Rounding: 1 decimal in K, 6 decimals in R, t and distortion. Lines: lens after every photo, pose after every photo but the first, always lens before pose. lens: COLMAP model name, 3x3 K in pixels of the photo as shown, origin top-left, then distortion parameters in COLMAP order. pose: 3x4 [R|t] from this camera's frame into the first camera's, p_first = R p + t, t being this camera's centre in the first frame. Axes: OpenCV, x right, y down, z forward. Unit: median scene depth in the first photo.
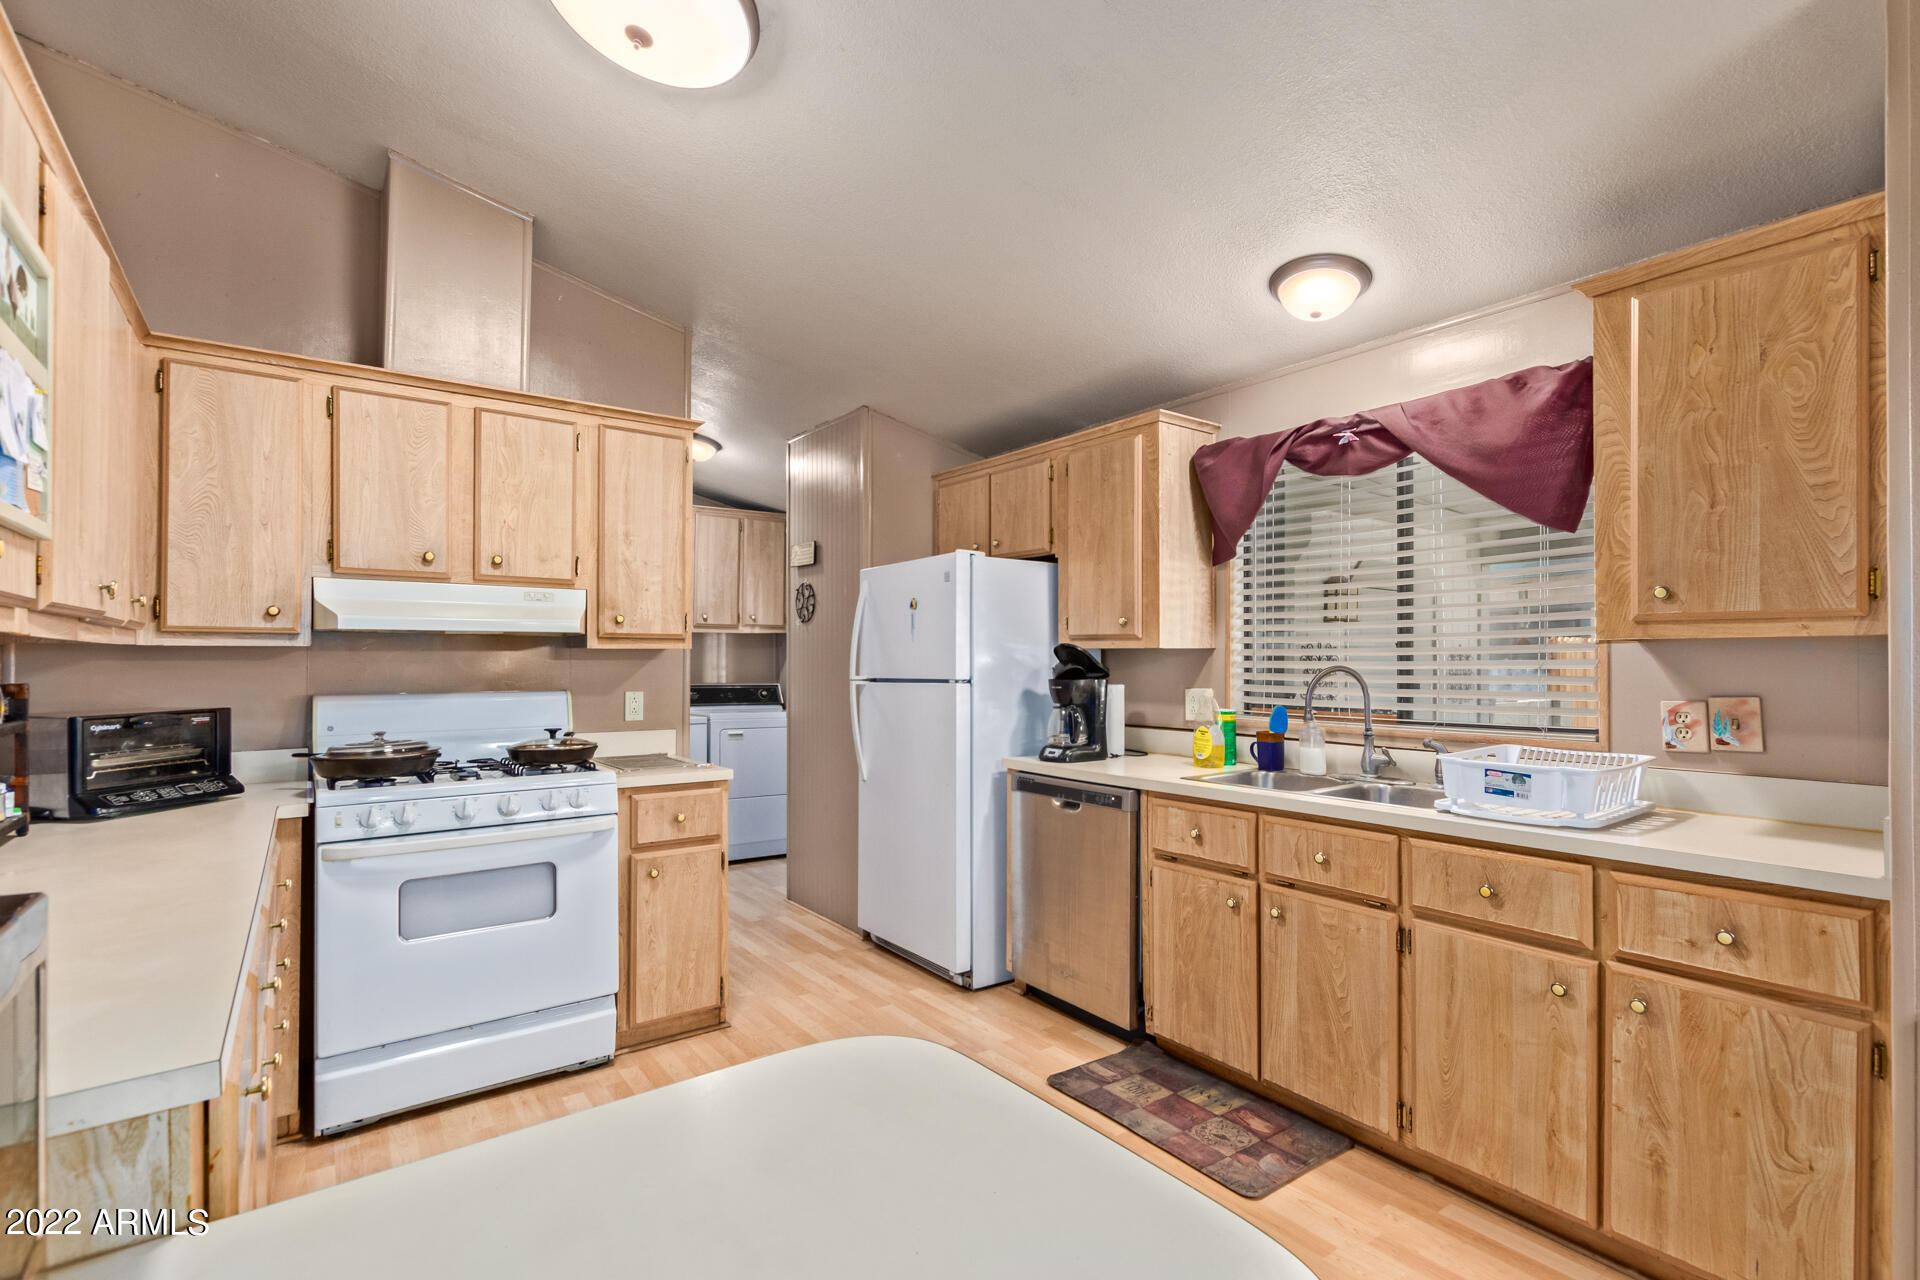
lens RADIAL K [[887.4, 0, 972.7], [0, 887.4, 658.1], [0, 0, 1]] dist [-0.004337, -0.000747]
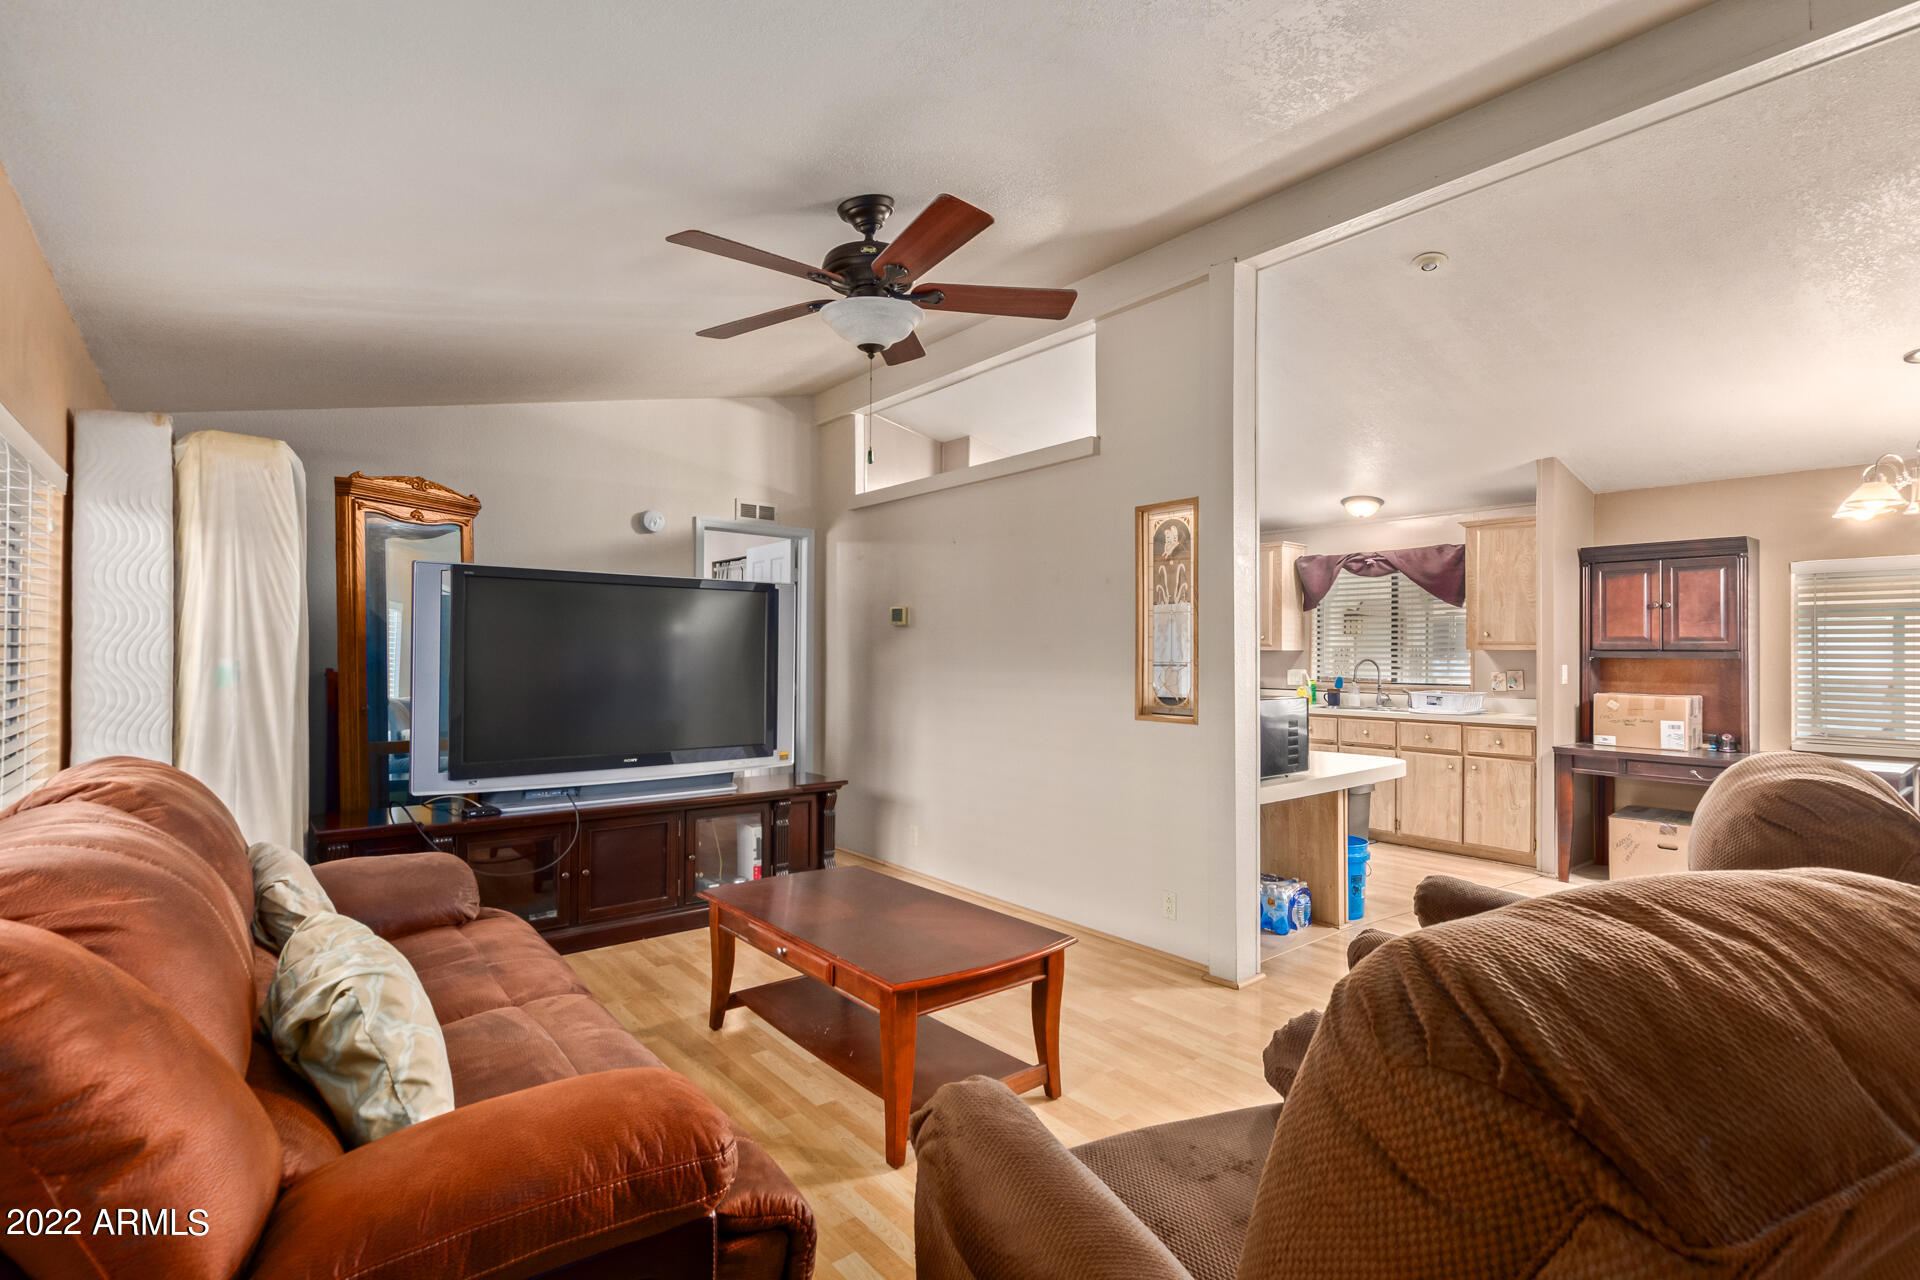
lens RADIAL K [[887.4, 0, 983.5], [0, 887.4, 646.7], [0, 0, 1]] dist [-0.004337, -0.000747]
pose [[0.998473, 0.009210, 0.054467, -0.709706], [-0.008772, 0.999927, -0.008277, 0.004498], [-0.054539, 0.007786, 0.998481, -1.254612]]
